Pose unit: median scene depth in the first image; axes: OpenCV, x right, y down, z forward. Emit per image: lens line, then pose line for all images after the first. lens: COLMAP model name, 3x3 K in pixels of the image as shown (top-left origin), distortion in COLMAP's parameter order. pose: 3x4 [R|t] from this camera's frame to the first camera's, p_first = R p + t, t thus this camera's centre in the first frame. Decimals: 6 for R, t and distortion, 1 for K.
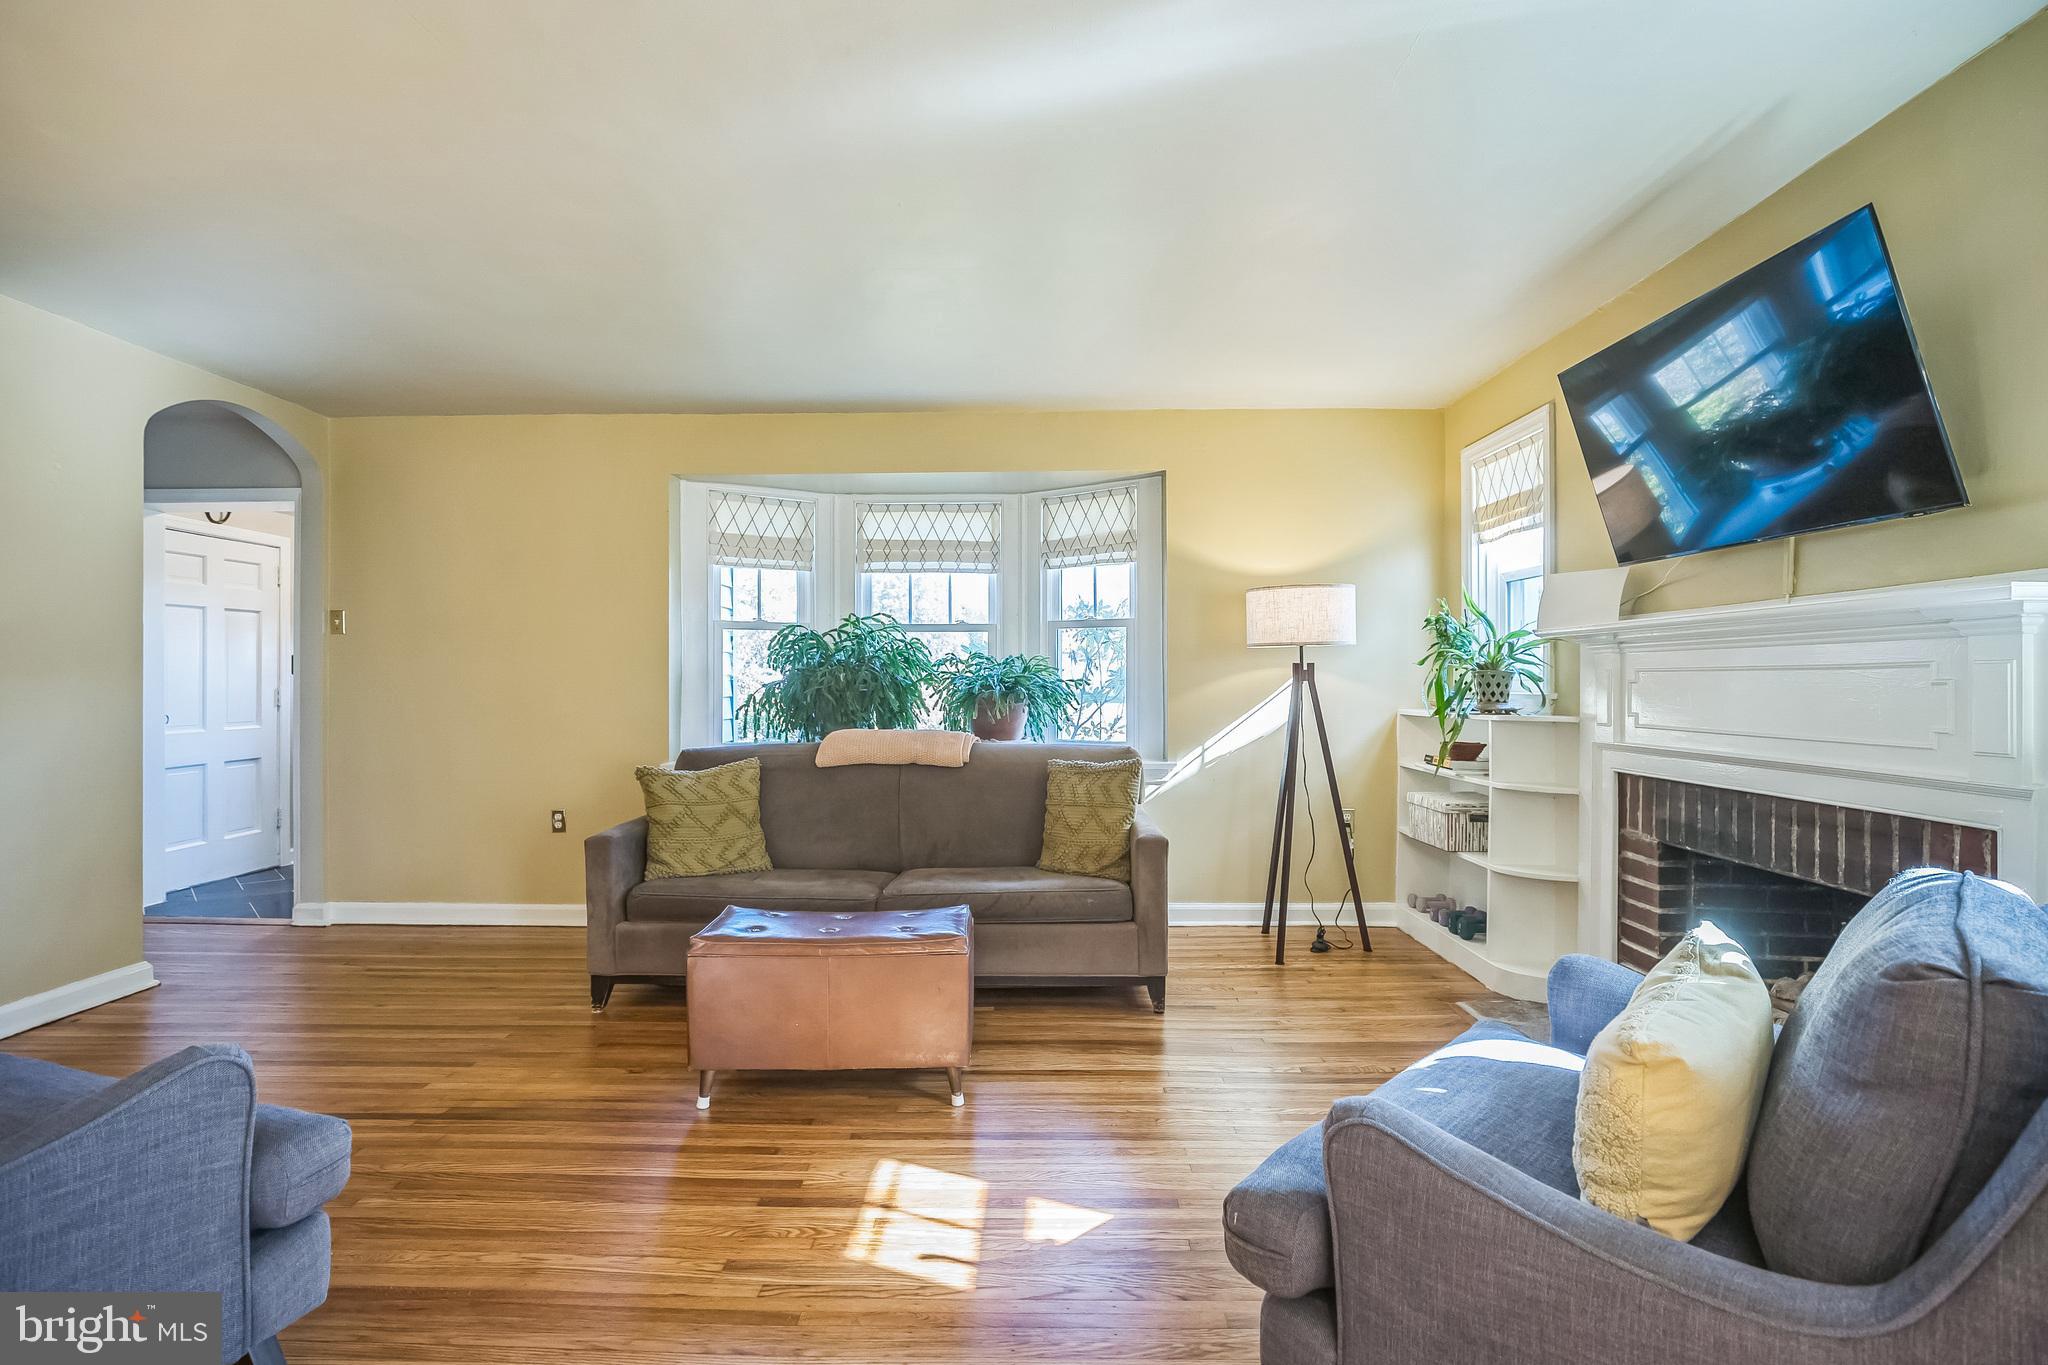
lens RADIAL K [[961.8, 0, 1016.3], [0, 961.8, 675.0], [0, 0, 1]] dist [-0.003150, 0.000118]
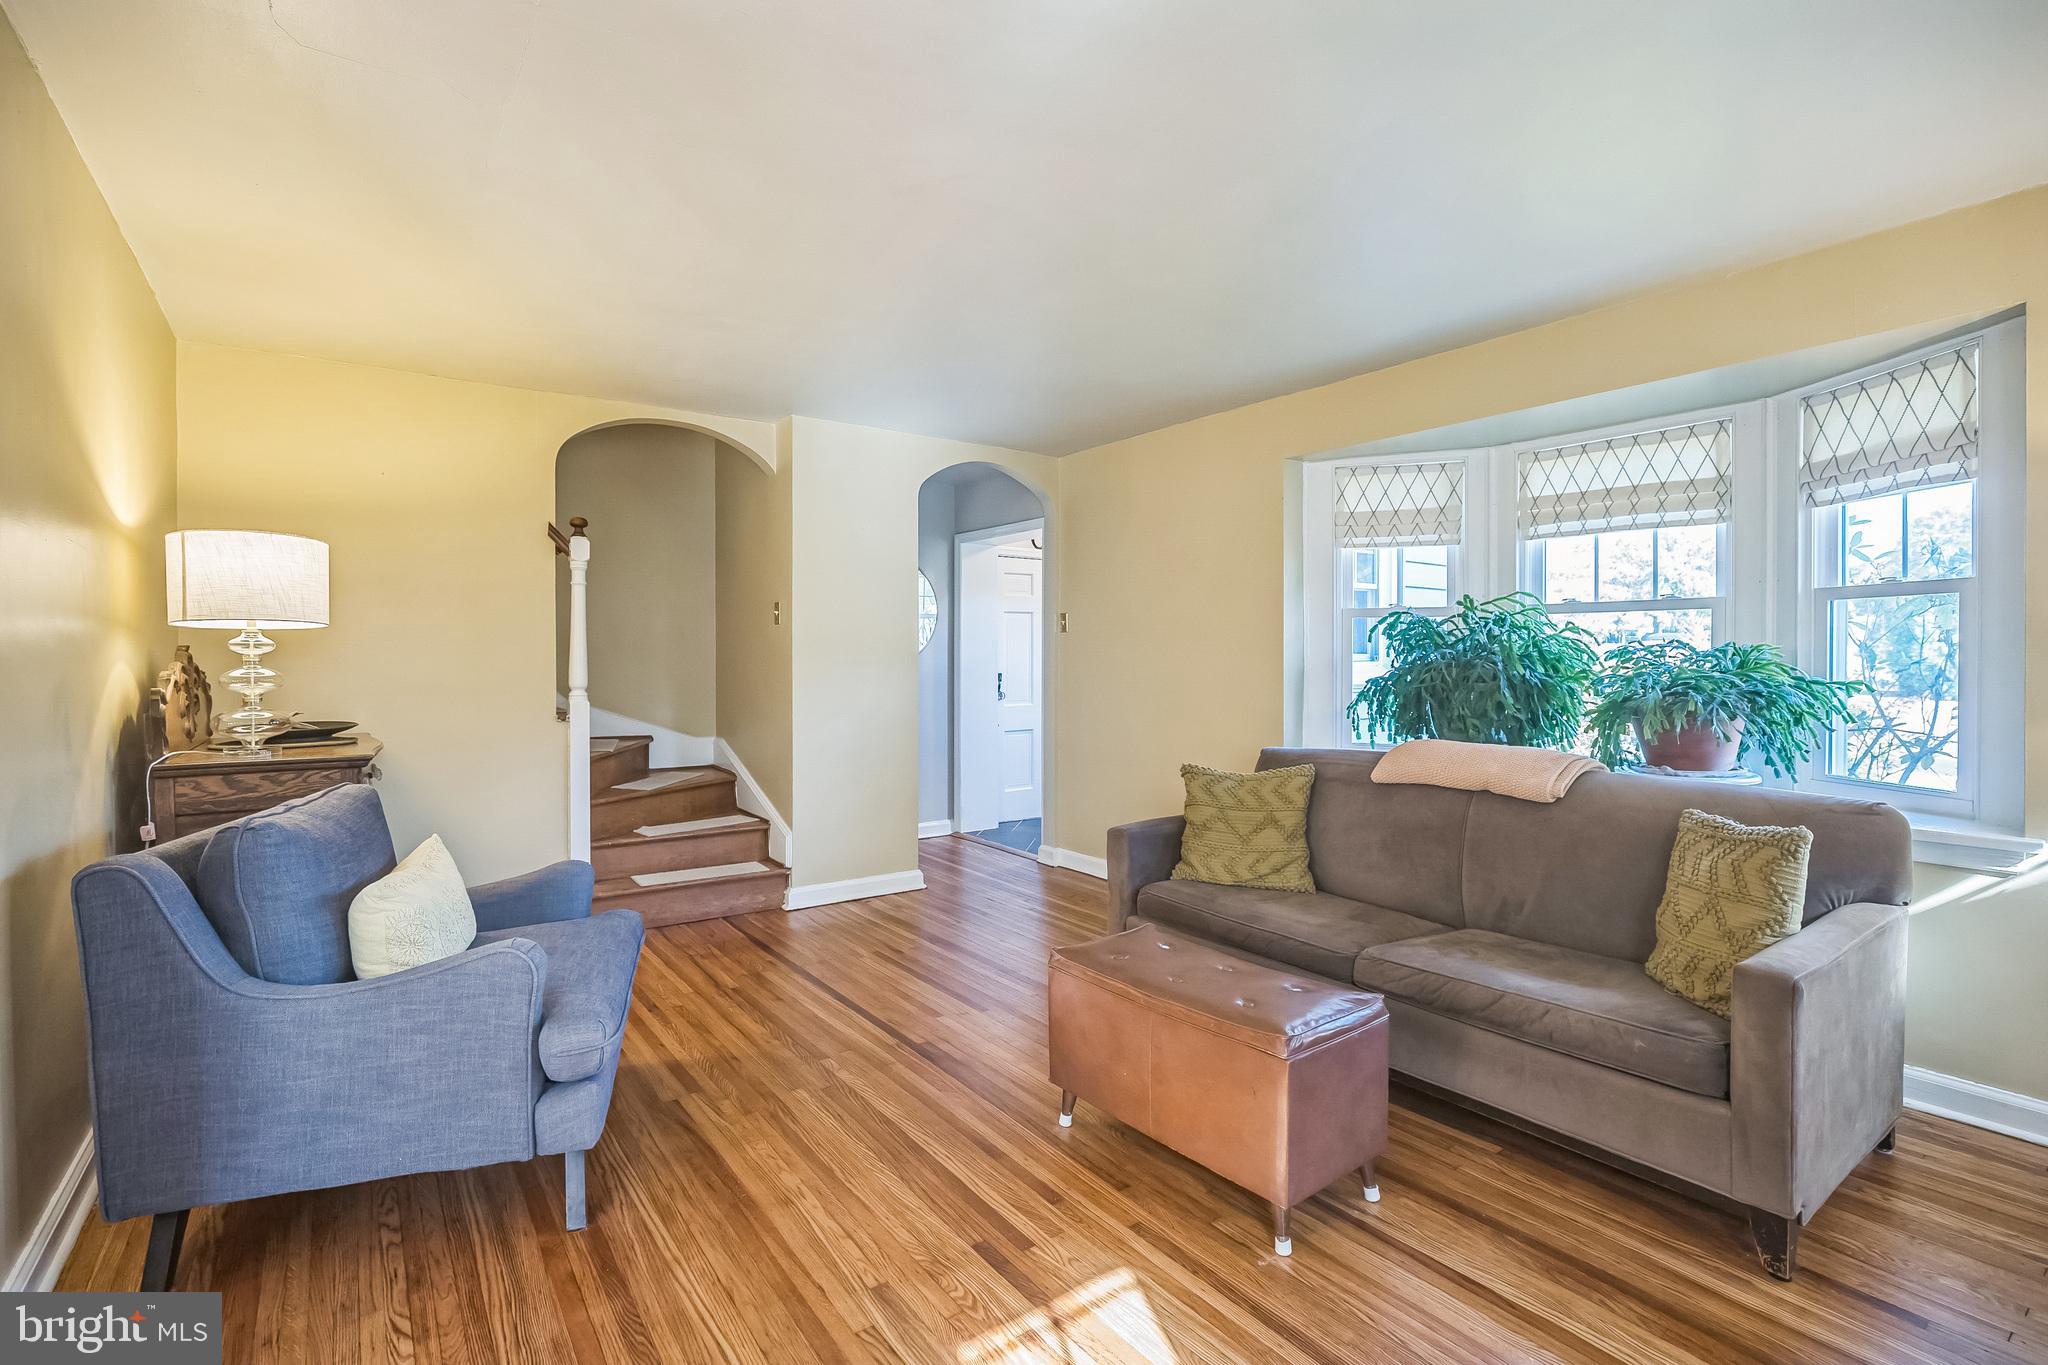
lens RADIAL K [[945.2, 0, 1025.4], [0, 945.2, 660.9], [0, 0, 1]] dist [-0.011851, 0.000593]
pose [[0.604359, 0.004235, -0.796701, 0.271836], [0.002571, 0.999970, 0.007267, -0.017789], [0.796708, -0.006440, 0.604330, 0.262512]]
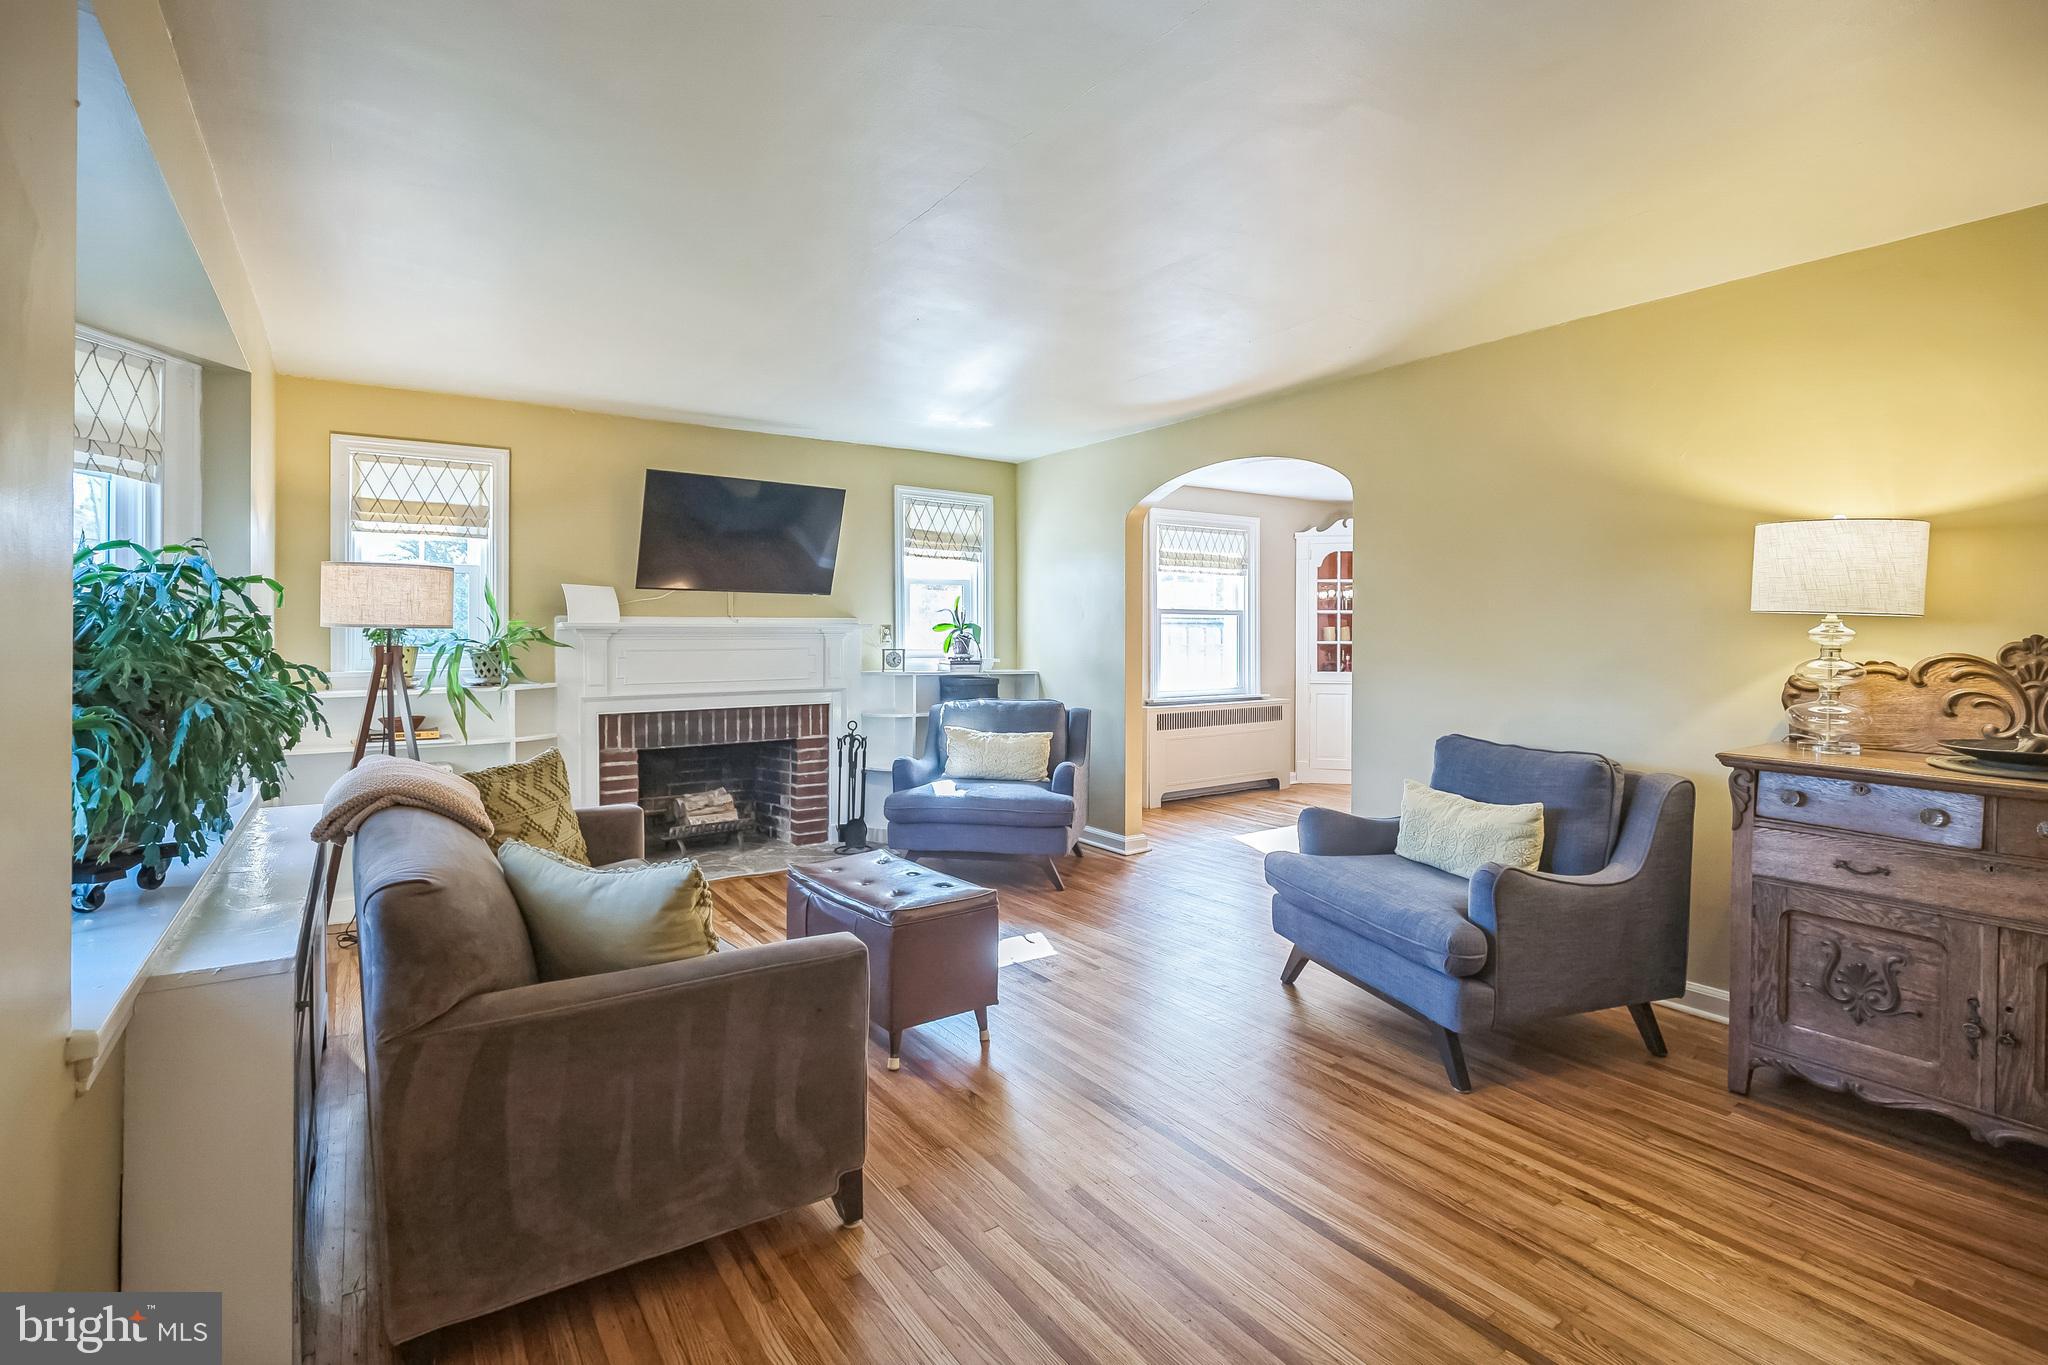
lens RADIAL K [[943.7, 0, 1025.5], [0, 943.7, 657.5], [0, 0, 1]] dist [-0.016807, 0.000426]
pose [[-0.593210, -0.020507, 0.804787, -0.846414], [-0.006513, 0.999765, 0.020674, -0.025177], [-0.805022, 0.007022, -0.593204, 1.093711]]
